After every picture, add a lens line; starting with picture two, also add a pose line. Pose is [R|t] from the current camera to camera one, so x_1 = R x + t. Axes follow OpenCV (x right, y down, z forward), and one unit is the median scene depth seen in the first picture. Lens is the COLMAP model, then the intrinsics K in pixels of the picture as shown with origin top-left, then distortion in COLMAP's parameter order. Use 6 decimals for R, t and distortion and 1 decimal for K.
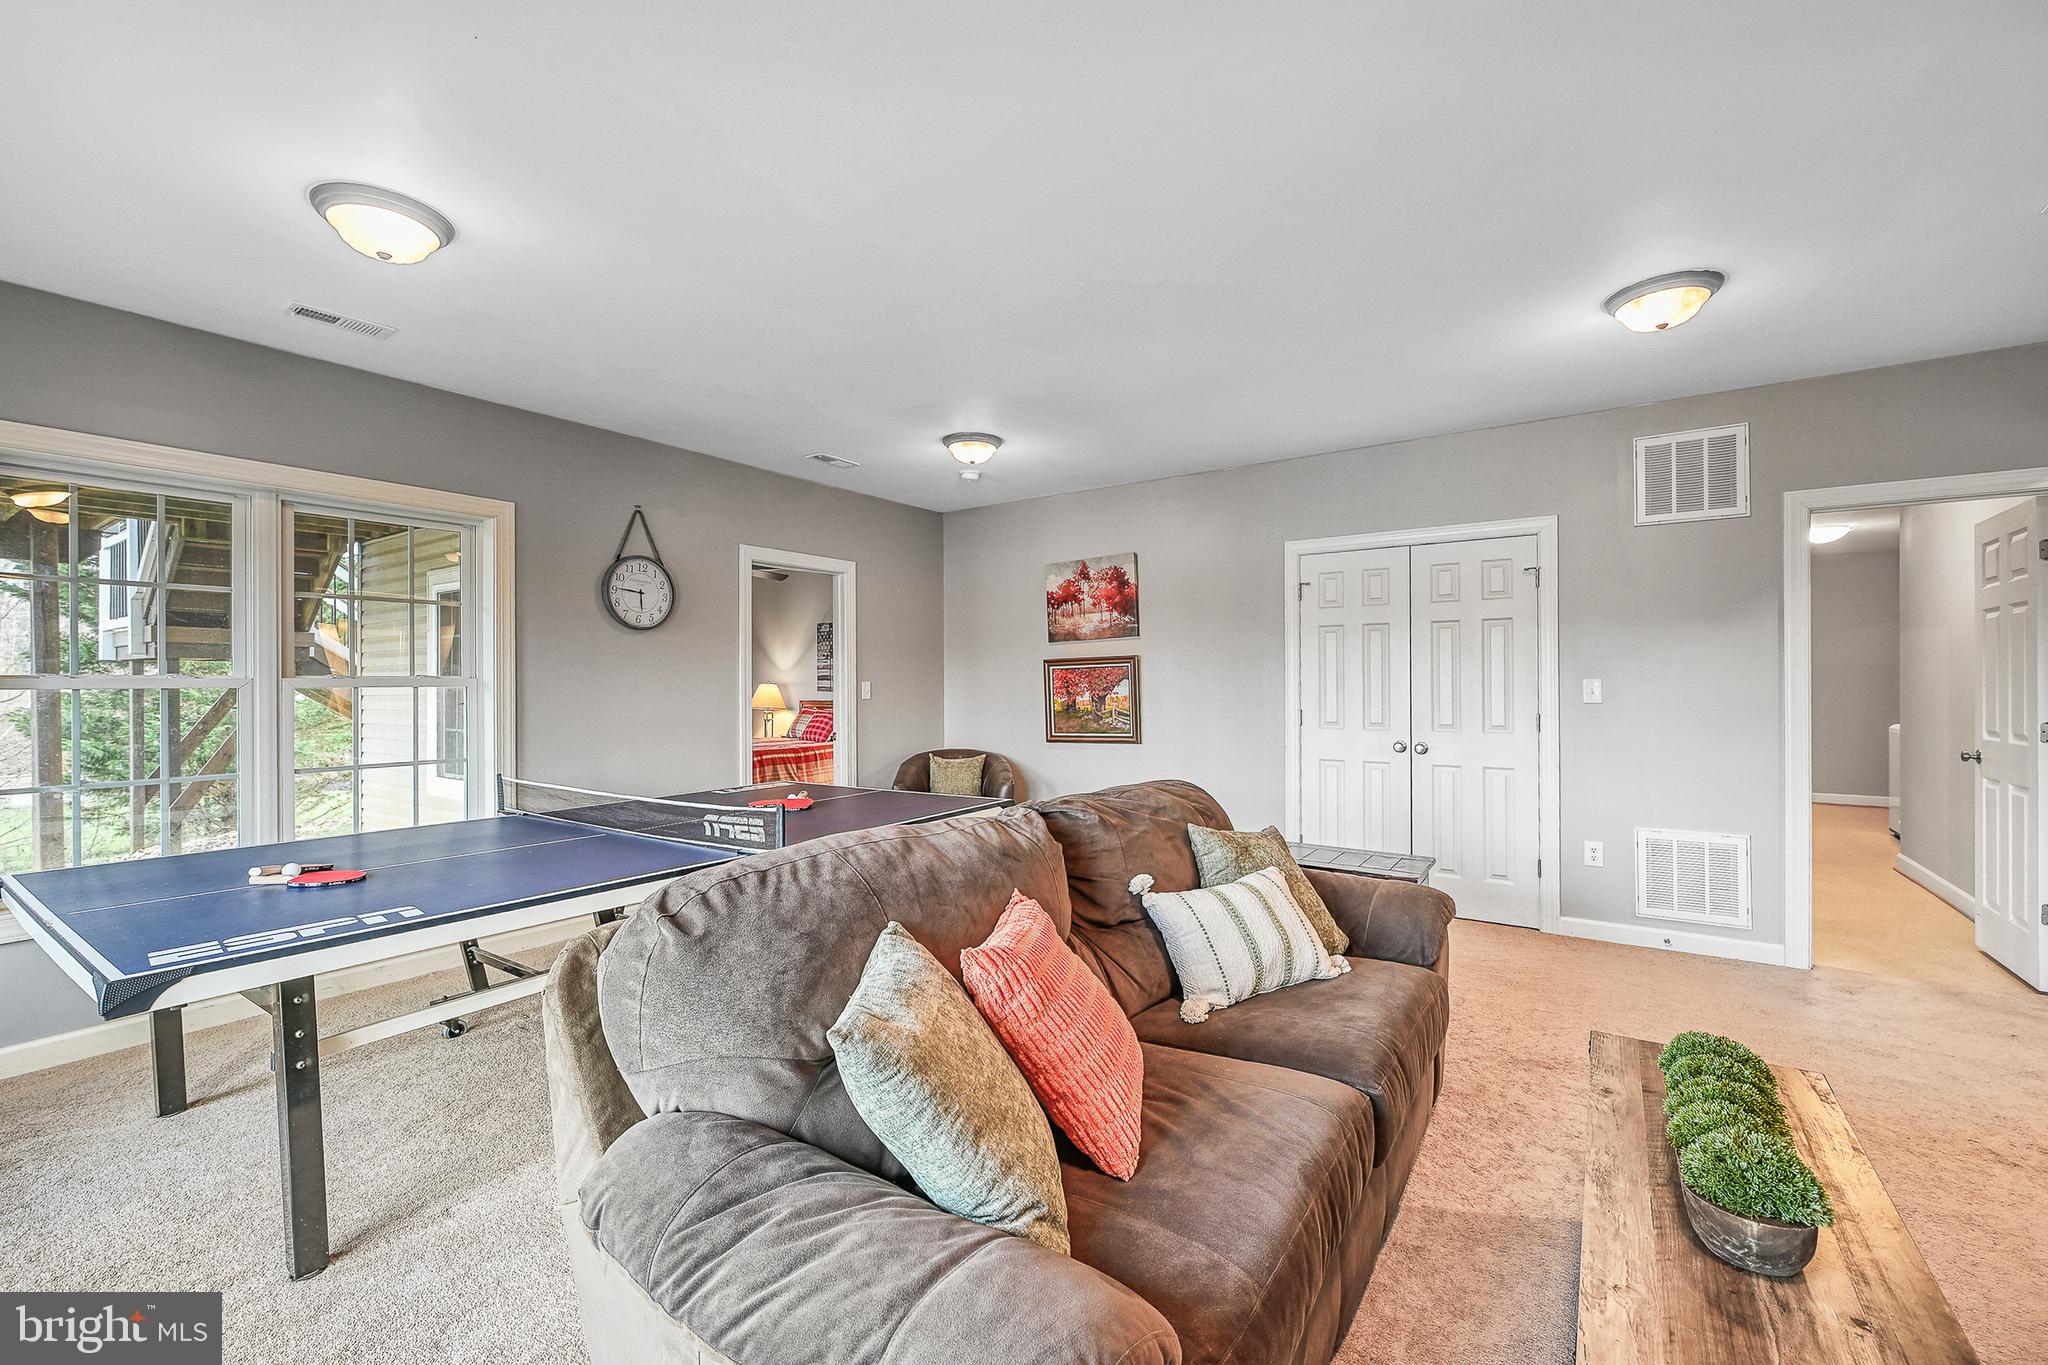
lens RADIAL K [[837.9, 0, 1024.0], [0, 837.9, 682.5], [0, 0, 1]] dist [-0.000677, -0.000124]
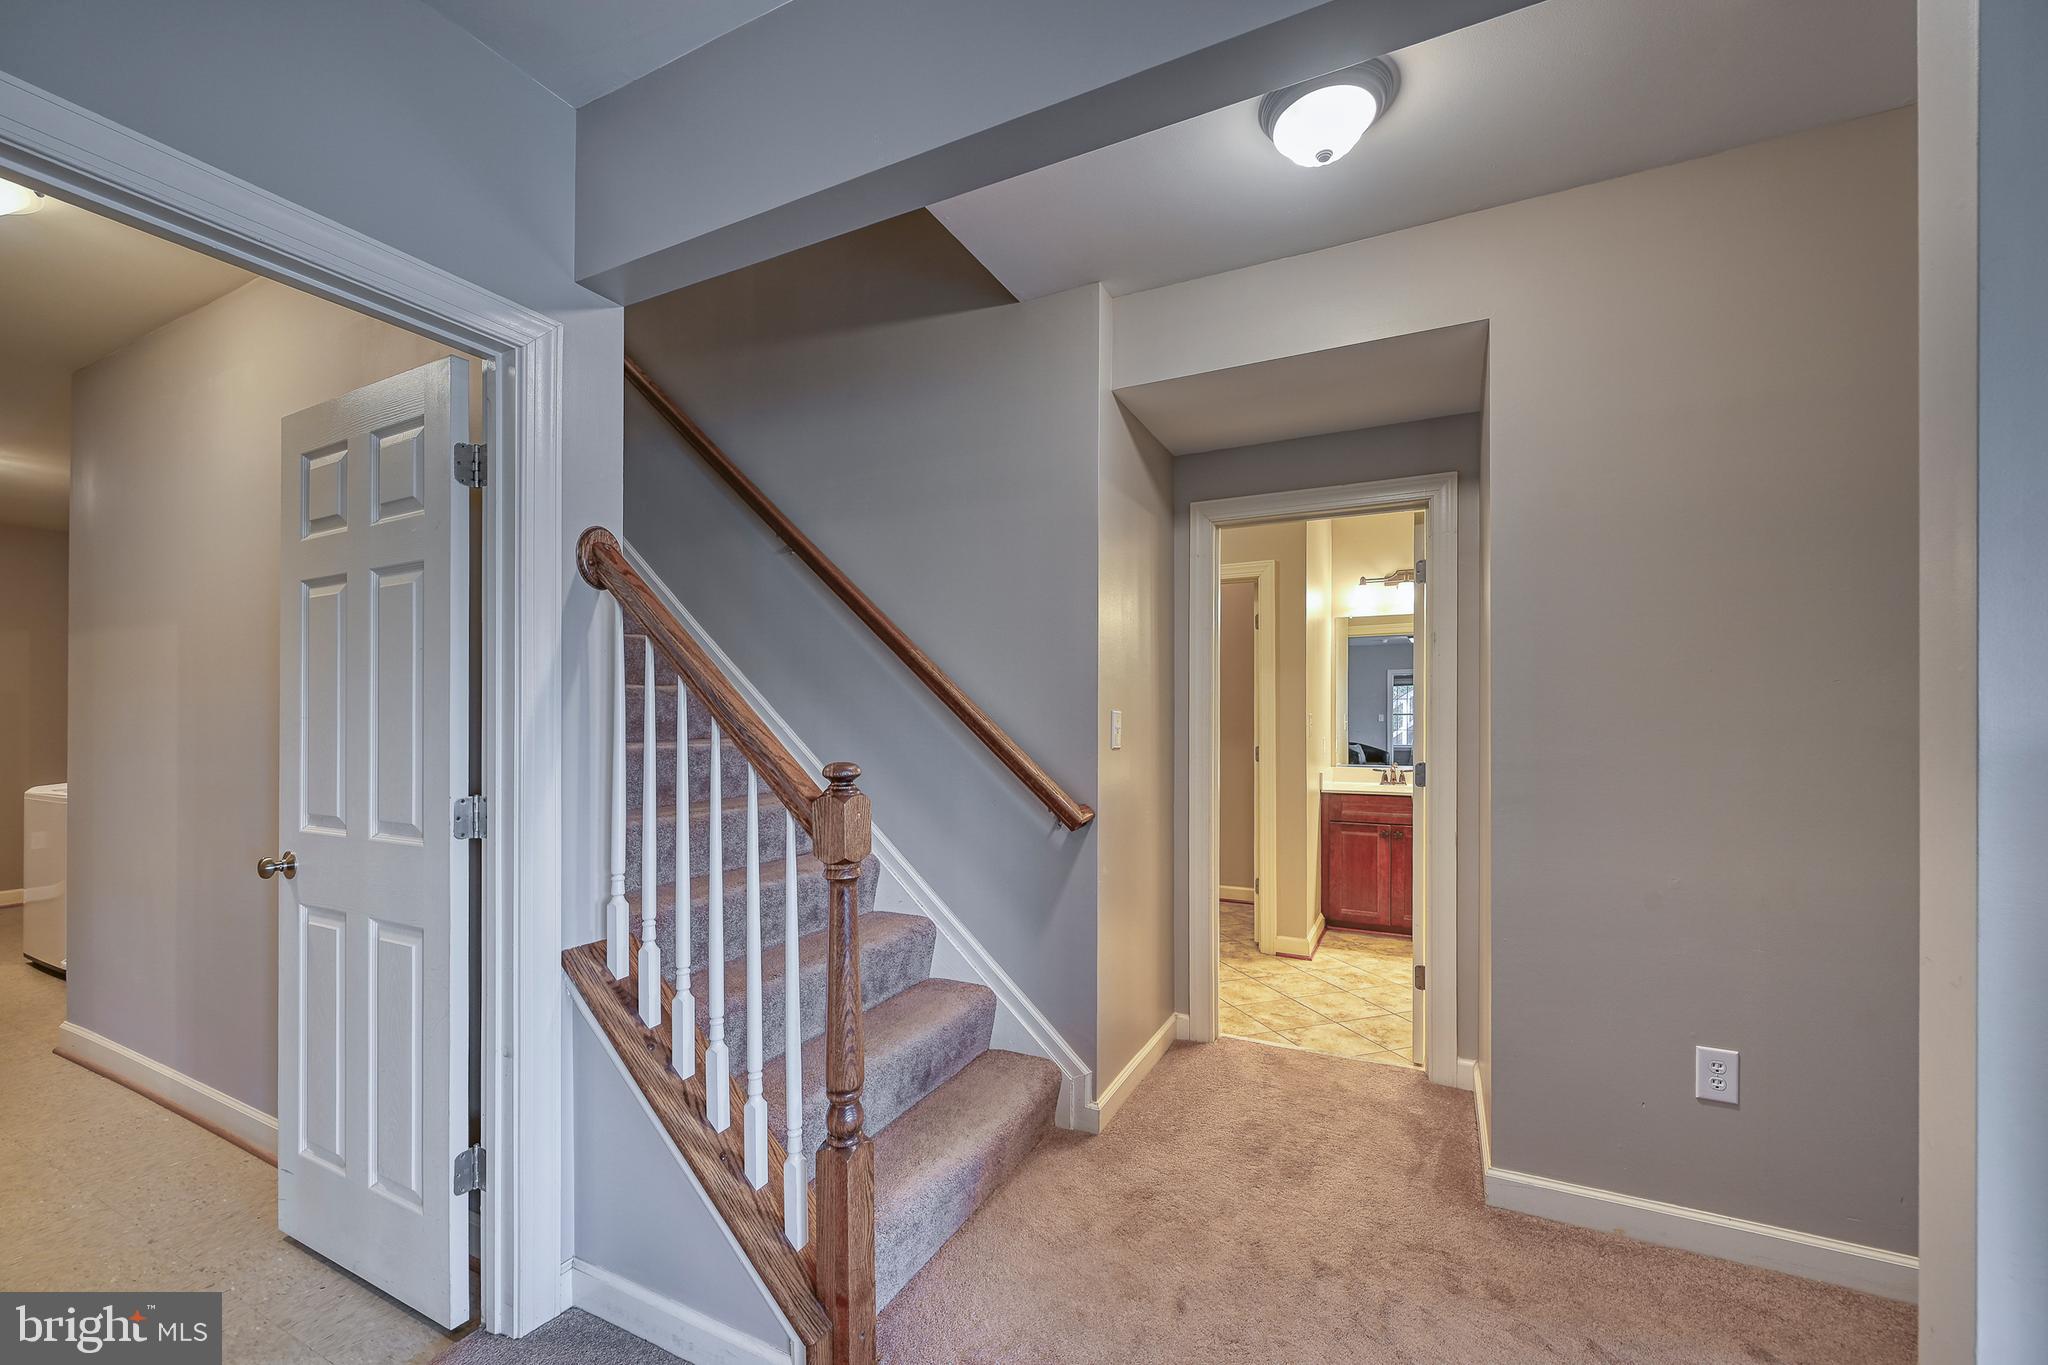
lens RADIAL K [[837.9, 0, 1024.0], [0, 837.9, 682.5], [0, 0, 1]] dist [-0.000677, -0.000124]
pose [[-0.144684, 0.004505, 0.989468, 0.569127], [0.000679, 0.999990, -0.004454, -0.021201], [-0.989478, 0.000027, -0.144685, 0.632199]]
